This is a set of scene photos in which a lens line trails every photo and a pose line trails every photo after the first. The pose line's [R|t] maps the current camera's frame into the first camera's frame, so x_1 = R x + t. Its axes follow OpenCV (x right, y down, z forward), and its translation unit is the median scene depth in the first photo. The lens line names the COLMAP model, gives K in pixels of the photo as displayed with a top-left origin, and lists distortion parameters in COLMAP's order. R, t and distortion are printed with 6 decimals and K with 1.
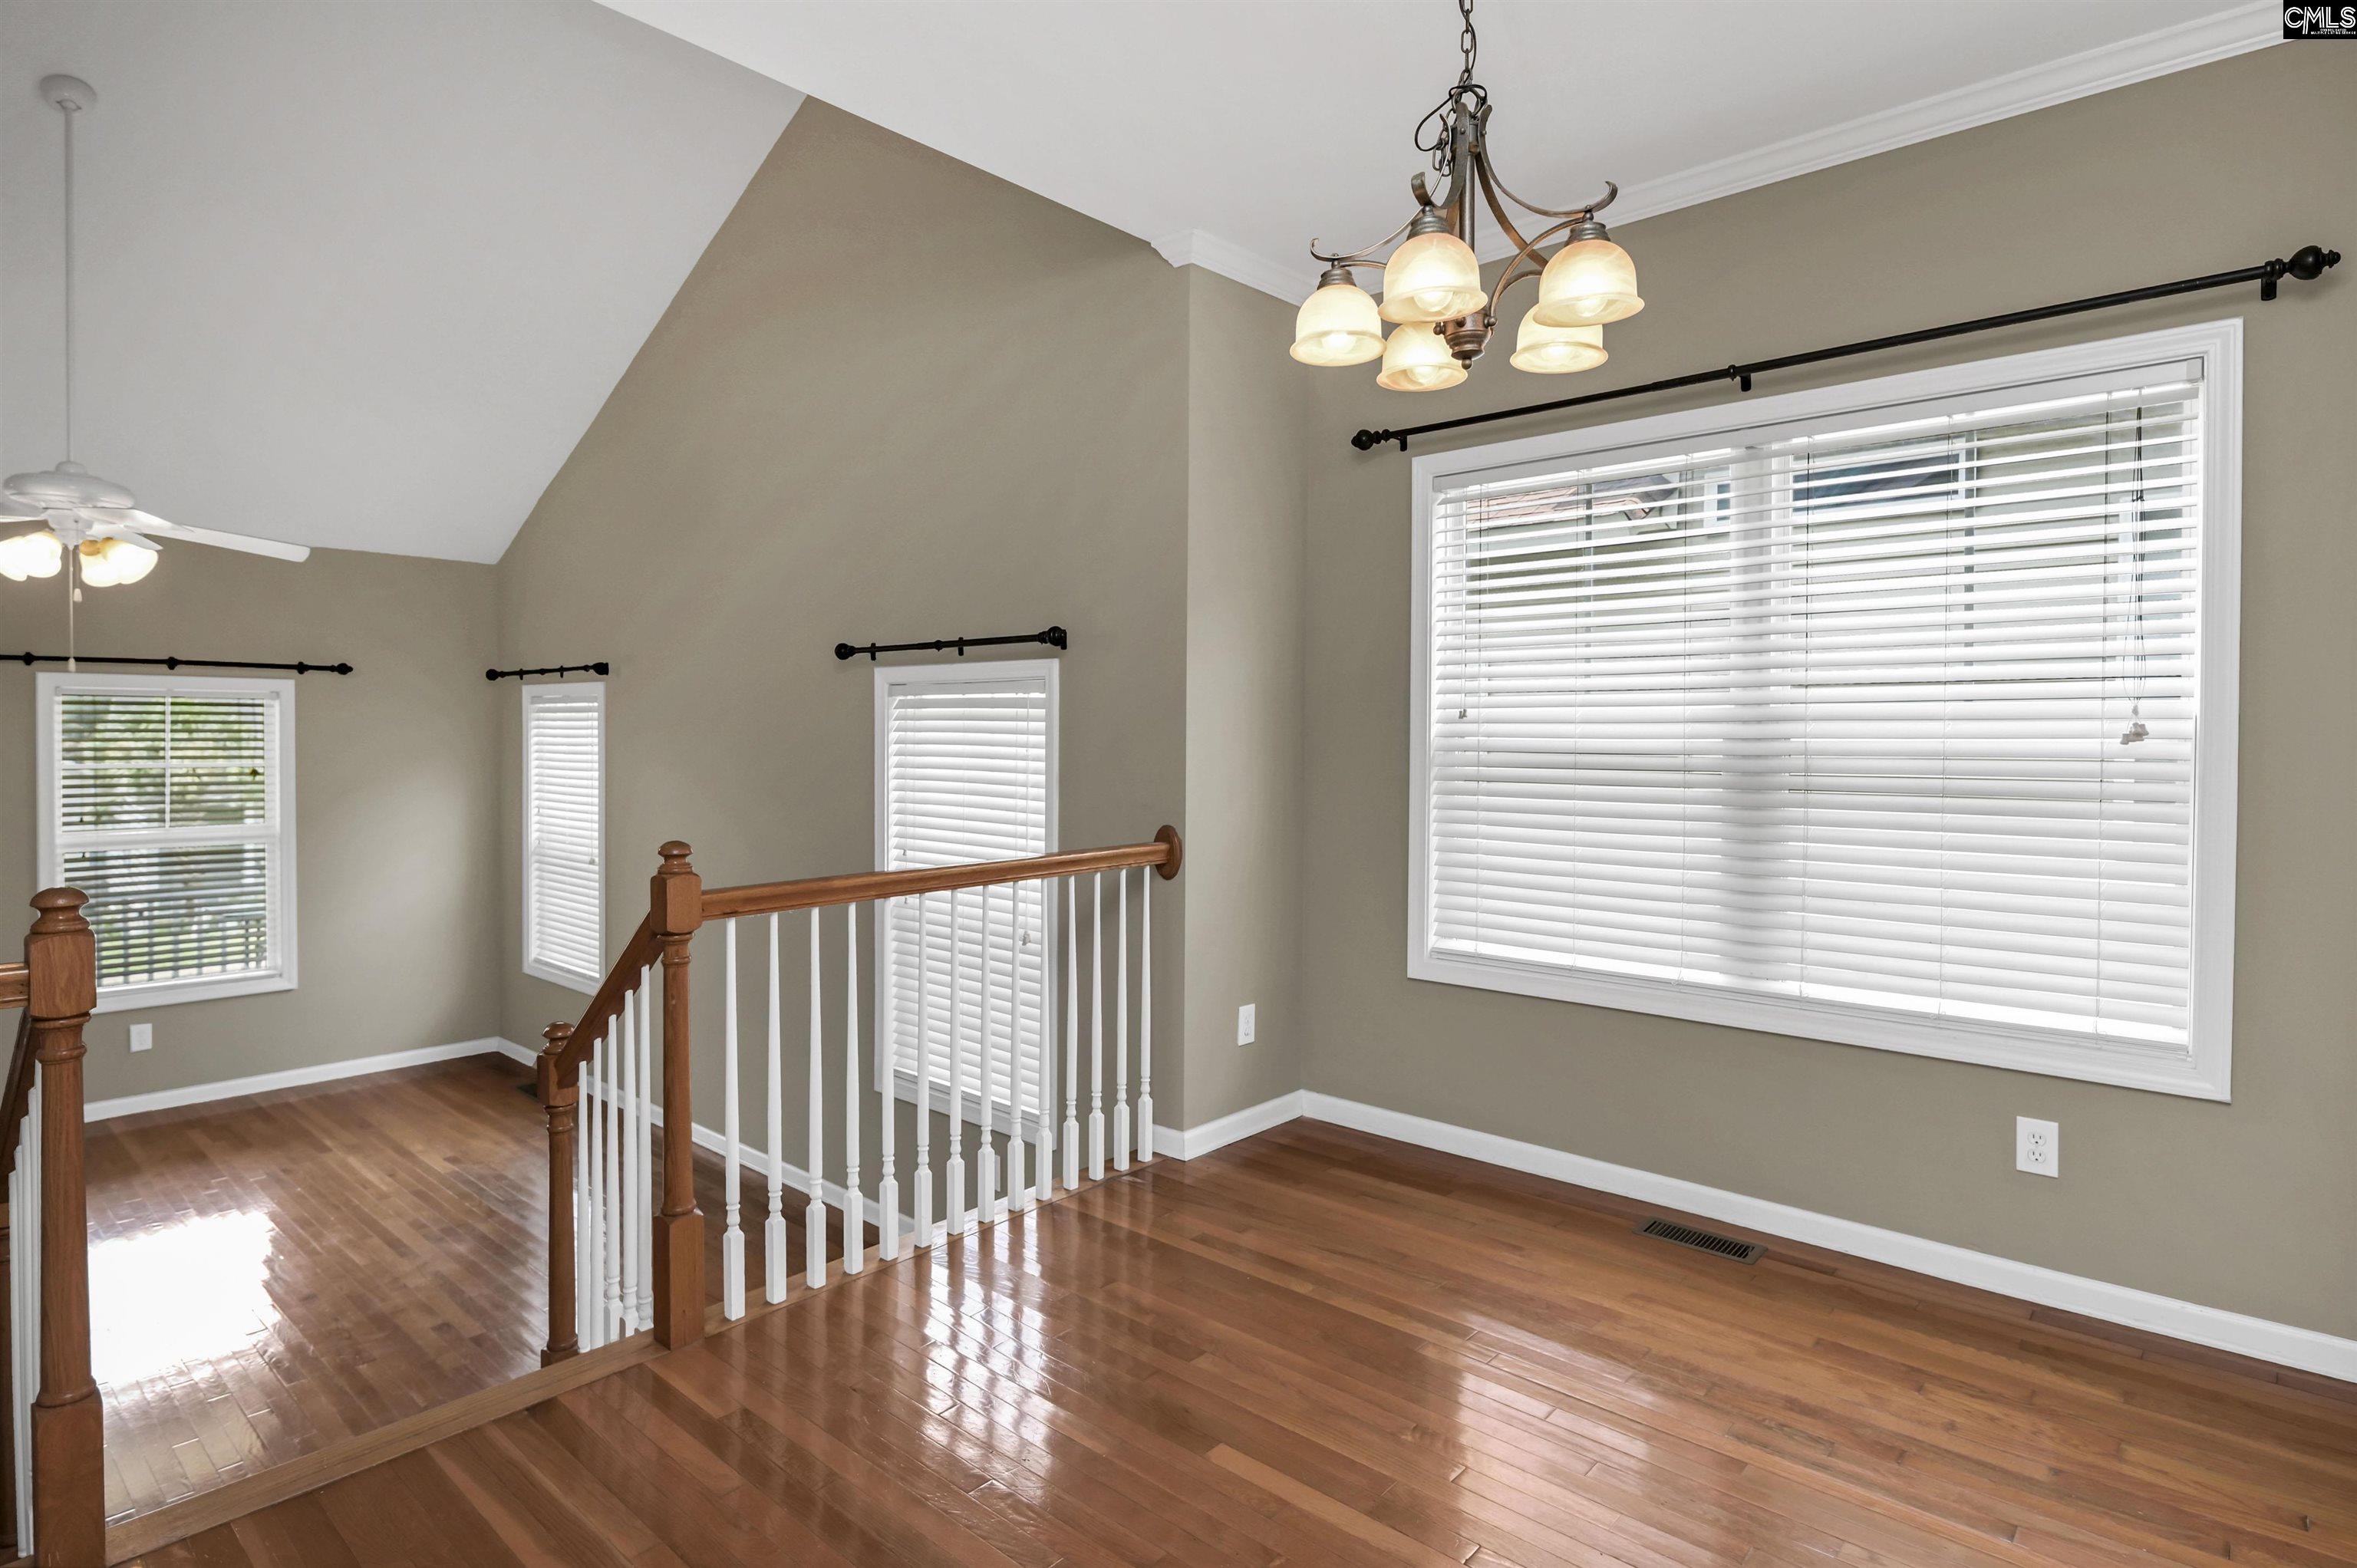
lens RADIAL K [[1233.4, 0, 1172.8], [0, 1233.4, 734.9], [0, 0, 1]] dist [-0.002330, -0.000542]
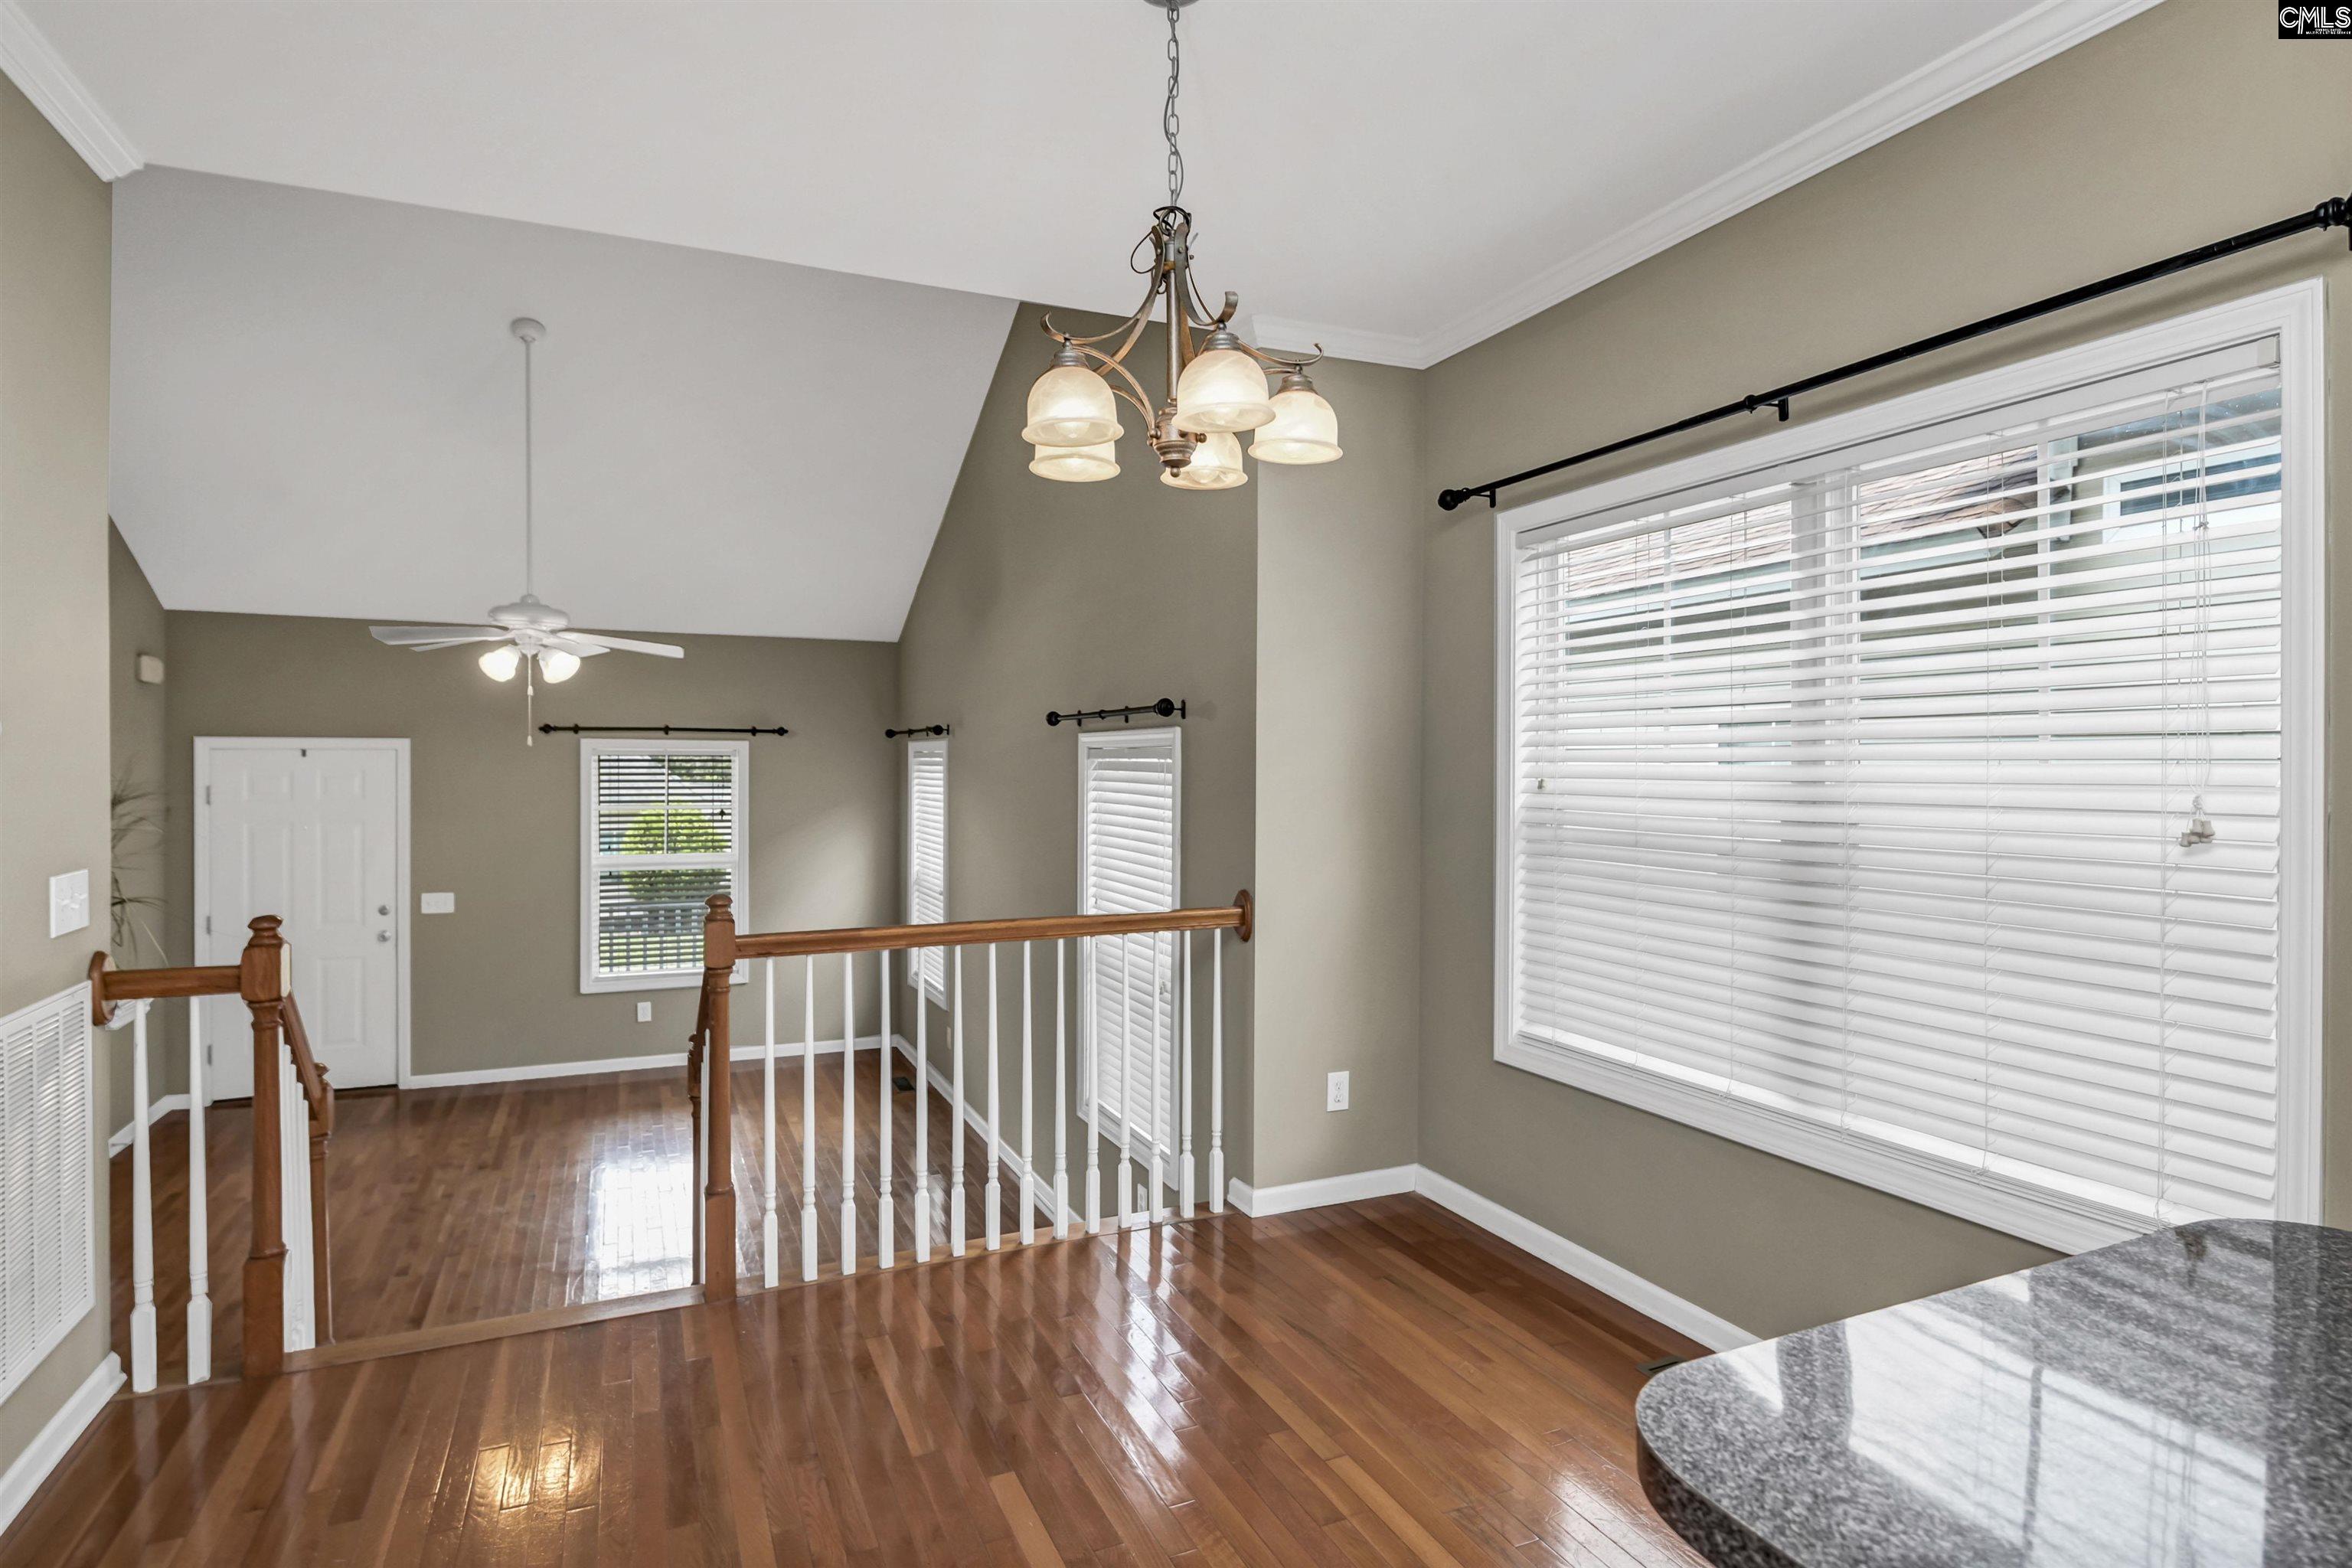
lens RADIAL K [[1236.2, 0, 1167.9], [0, 1236.2, 764.2], [0, 0, 1]] dist [0.015182, 0.000095]
pose [[0.909550, -0.000715, -0.415594, 0.340911], [-0.000296, 0.999997, -0.002368, -0.027817], [0.415595, 0.002277, 0.909547, 0.025285]]
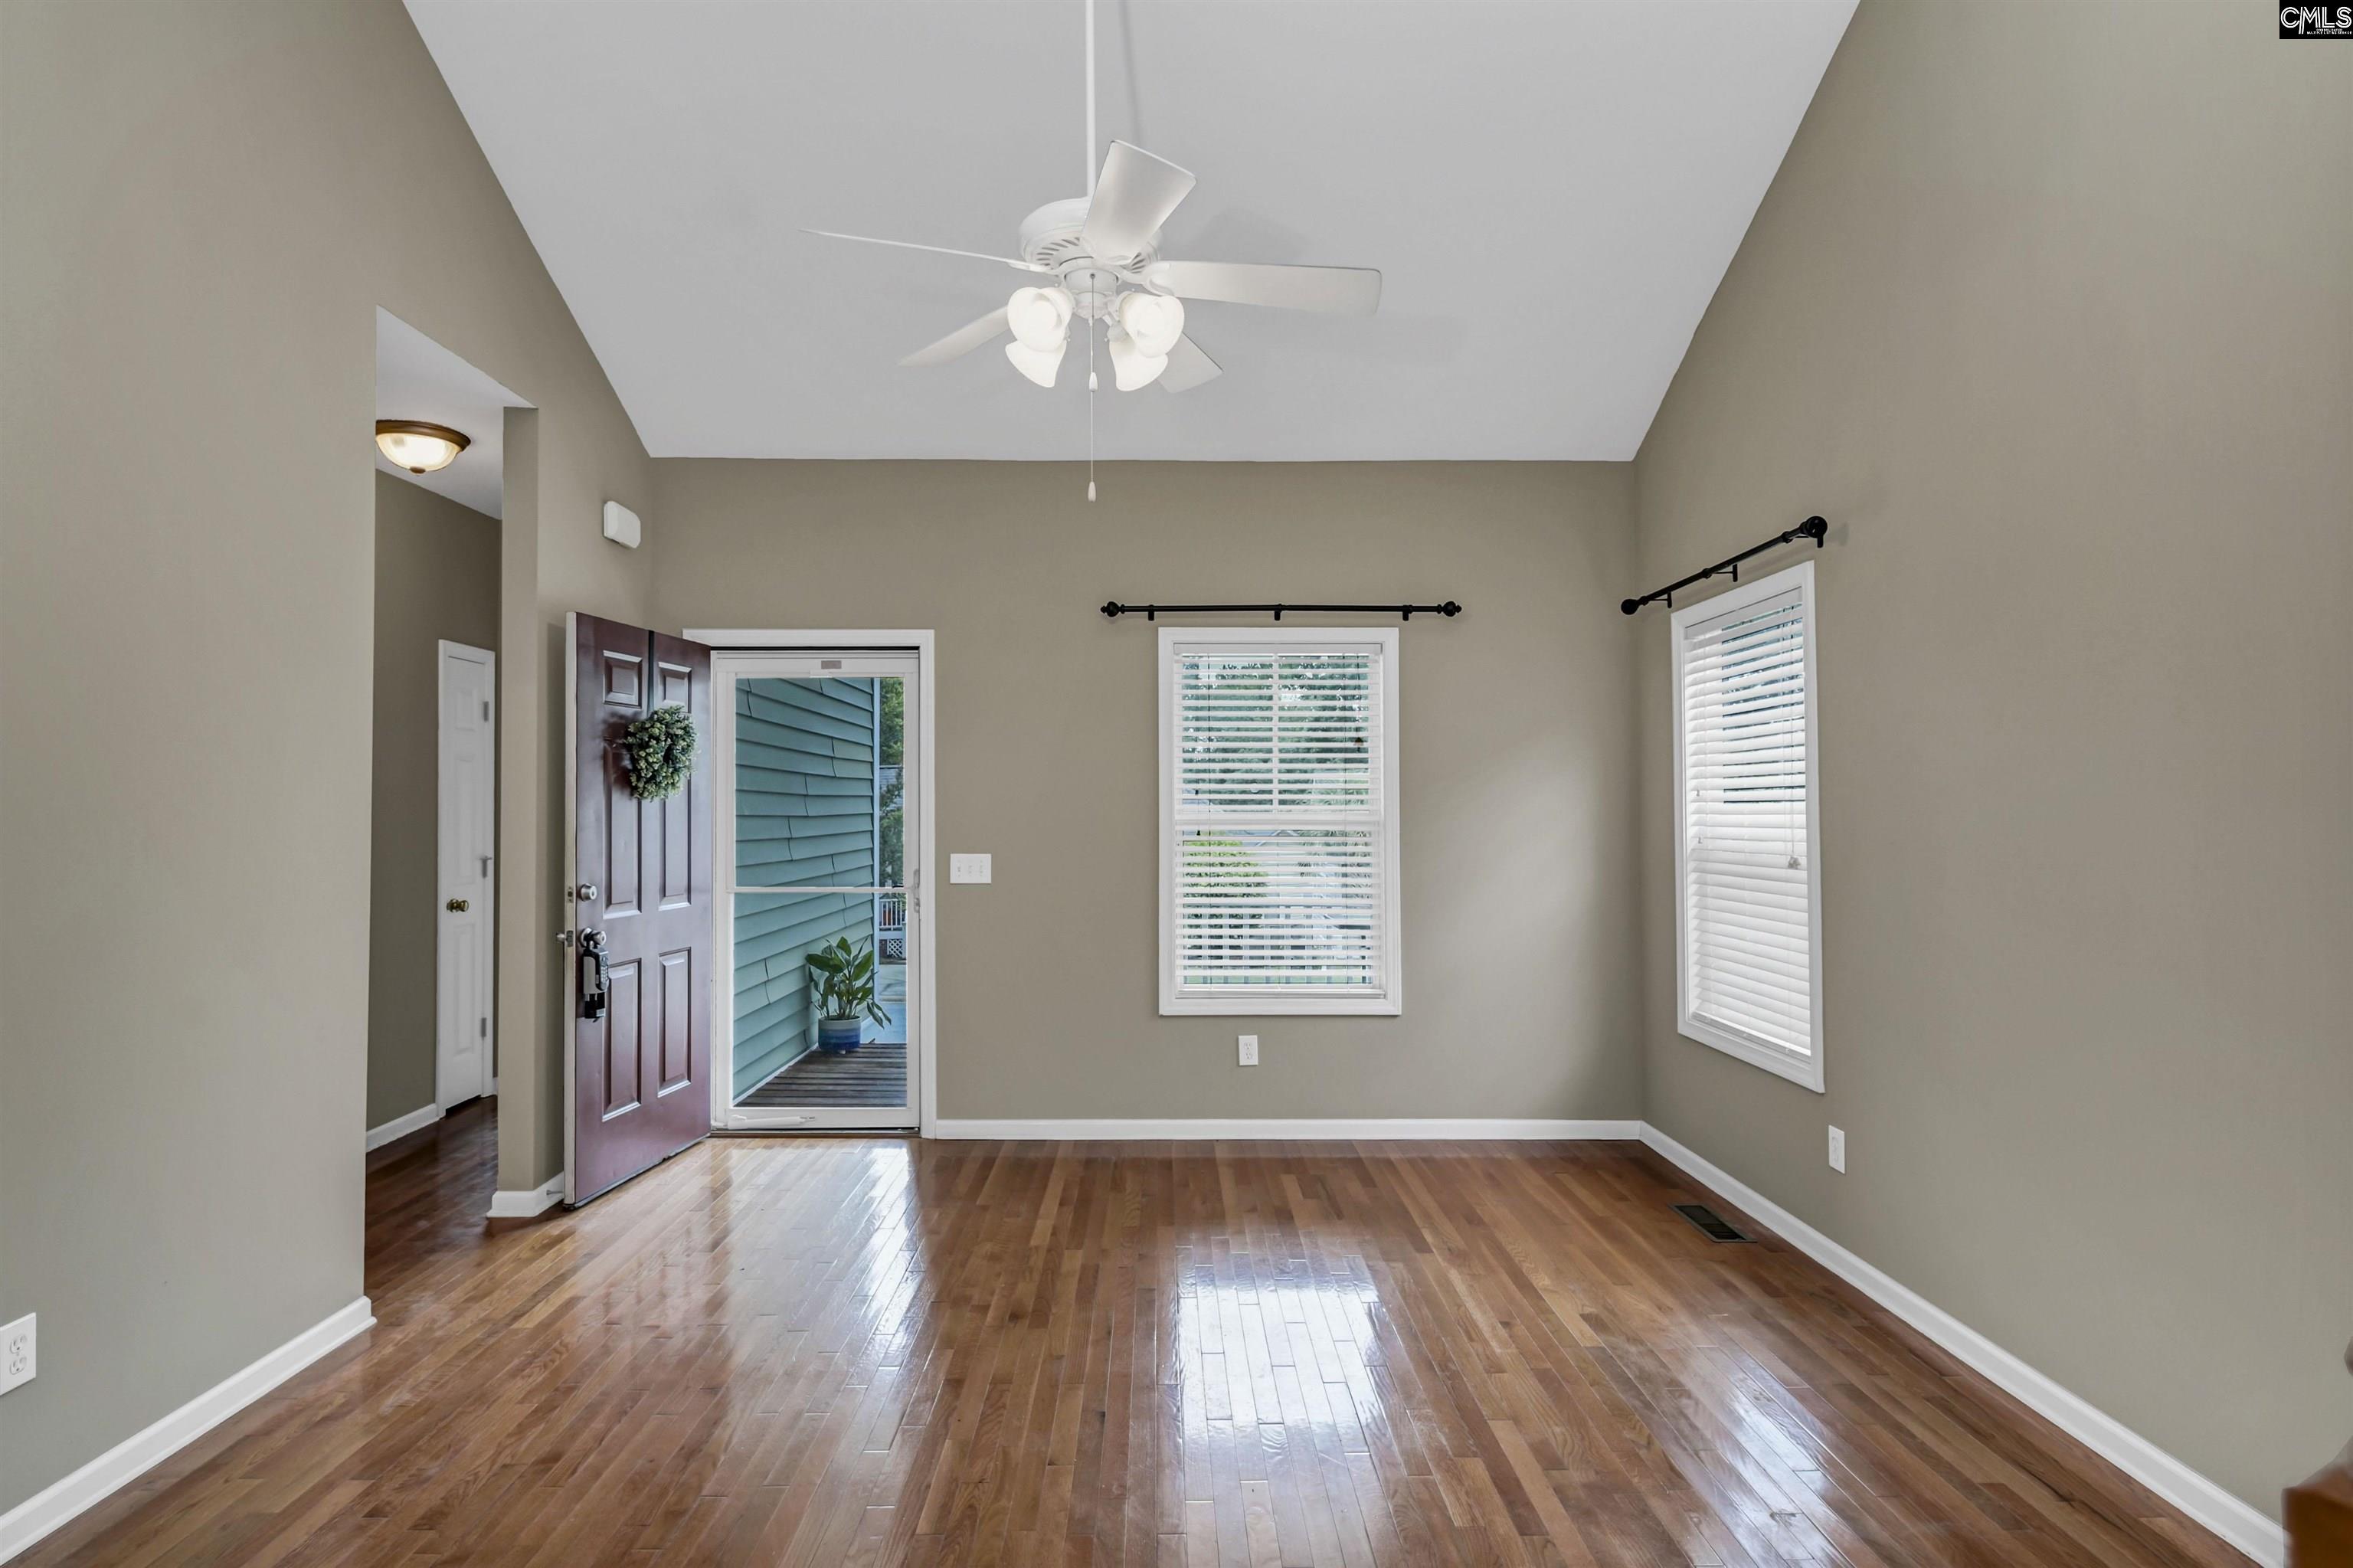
lens RADIAL K [[1218.4, 0, 1171.1], [0, 1218.4, 806.6], [0, 0, 1]] dist [-0.000608, -0.000110]
pose [[0.671119, -0.007370, -0.741313, -0.364697], [0.001499, 0.999962, -0.008585, 0.124945], [0.741348, 0.004651, 0.671105, 0.579217]]
